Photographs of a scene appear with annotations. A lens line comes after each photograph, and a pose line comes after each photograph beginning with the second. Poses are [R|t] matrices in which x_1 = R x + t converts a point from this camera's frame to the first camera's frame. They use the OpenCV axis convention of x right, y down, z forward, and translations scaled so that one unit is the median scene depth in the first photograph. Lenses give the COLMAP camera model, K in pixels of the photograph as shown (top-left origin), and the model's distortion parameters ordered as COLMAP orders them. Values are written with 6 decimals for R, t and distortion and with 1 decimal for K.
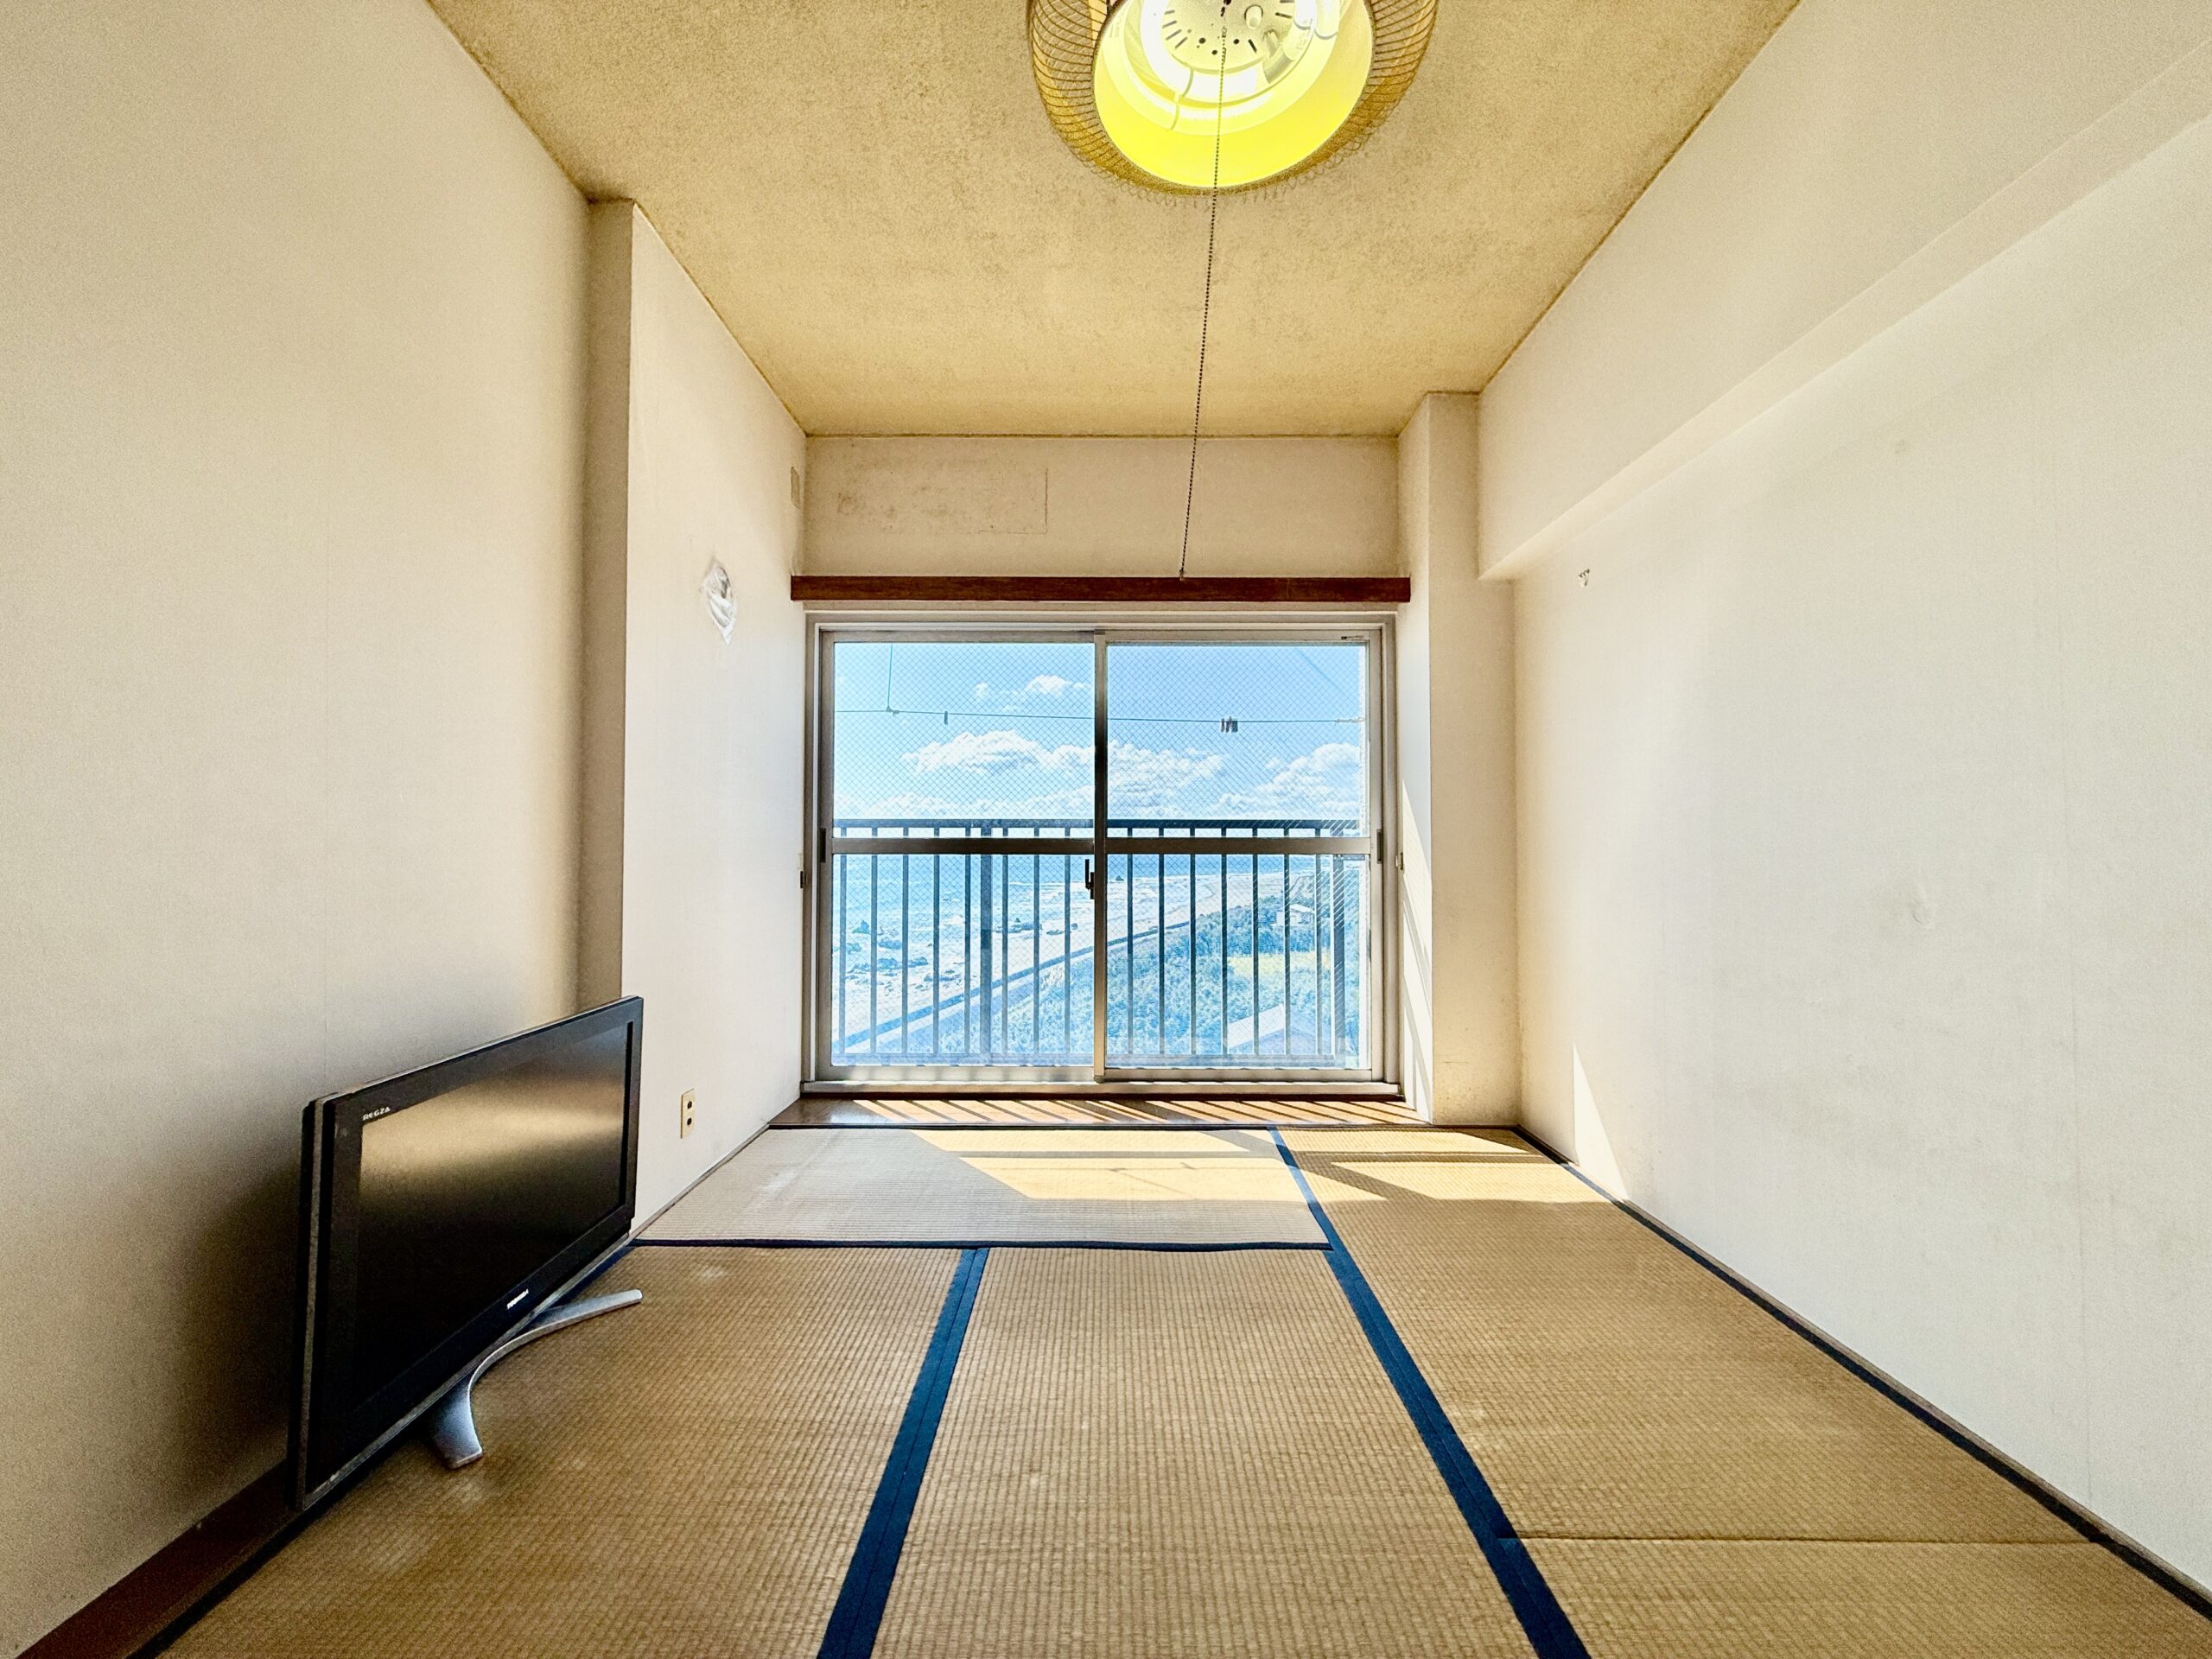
lens RADIAL K [[884.1, 0, 1102.5], [0, 884.1, 831.1], [0, 0, 1]] dist [0.000655, 0.000212]
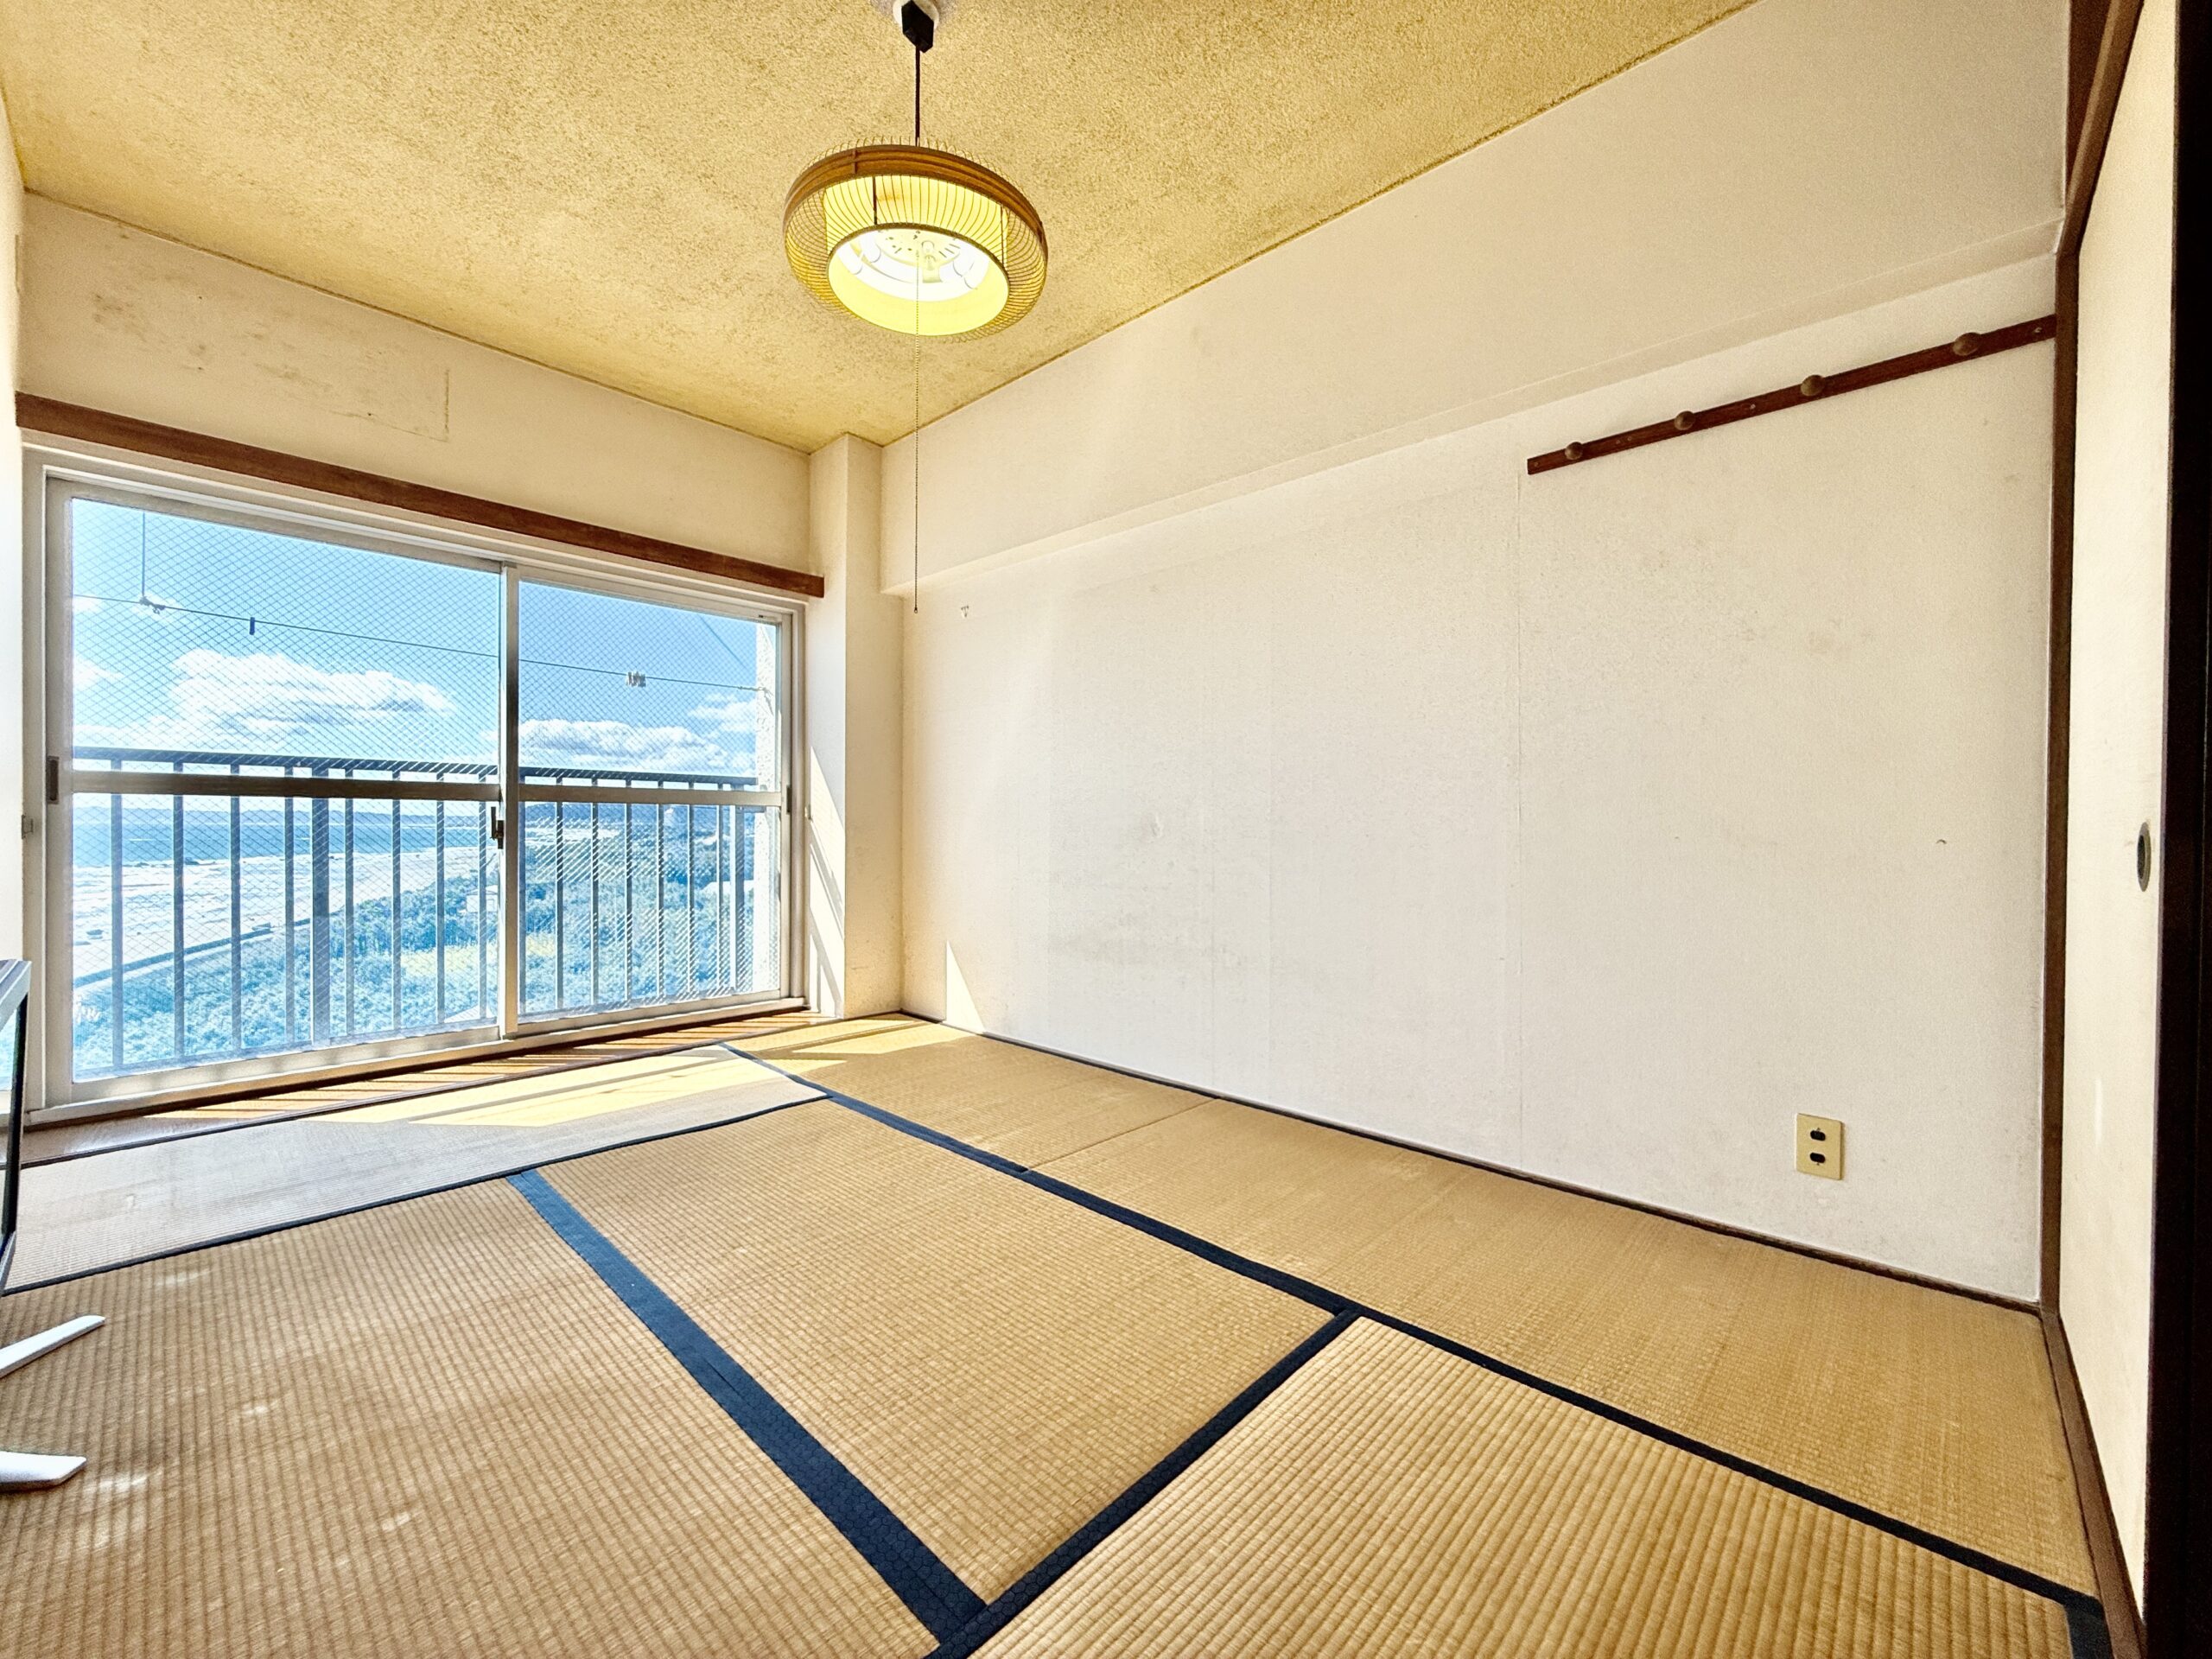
lens RADIAL K [[884.1, 0, 1102.5], [0, 884.1, 831.1], [0, 0, 1]] dist [0.000655, 0.000212]
pose [[0.681210, -0.002133, 0.732085, -0.271651], [-0.020403, 0.999552, 0.021897, 0.025409], [-0.731804, -0.029853, 0.680861, -0.113345]]
